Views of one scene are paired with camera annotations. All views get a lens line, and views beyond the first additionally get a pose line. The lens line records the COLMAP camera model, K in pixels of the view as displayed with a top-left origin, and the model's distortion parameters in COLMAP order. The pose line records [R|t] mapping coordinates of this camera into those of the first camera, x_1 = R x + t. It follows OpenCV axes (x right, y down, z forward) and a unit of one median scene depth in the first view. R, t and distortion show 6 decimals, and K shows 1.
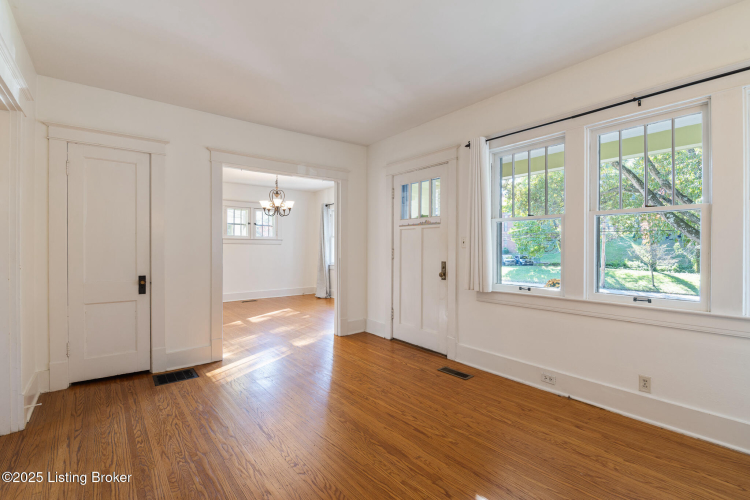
lens RADIAL K [[360.7, 0, 375.0], [0, 360.7, 250.0], [0, 0, 1]] dist [-0.001185, -0.000127]
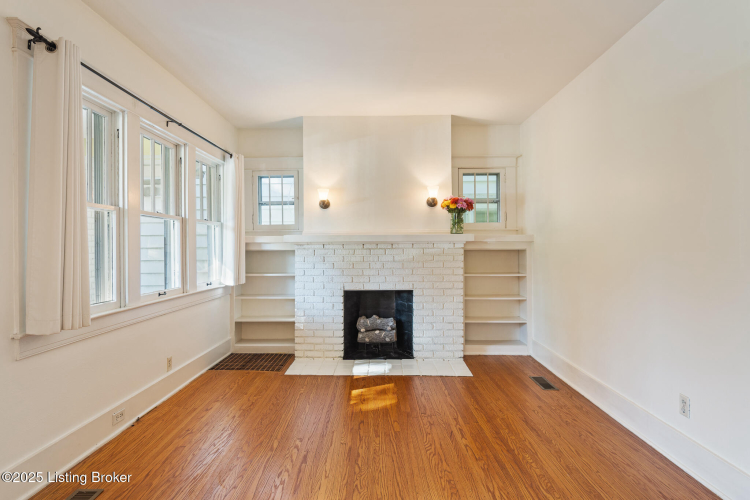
lens RADIAL K [[396.1, 0, 375.0], [0, 396.1, 250.0], [0, 0, 1]] dist [0.004137, 0.000563]
pose [[-0.791522, 0.002562, 0.611136, -0.572784], [0.005134, 0.999984, 0.002456, -0.002113], [-0.611120, 0.005082, -0.791522, 1.587652]]
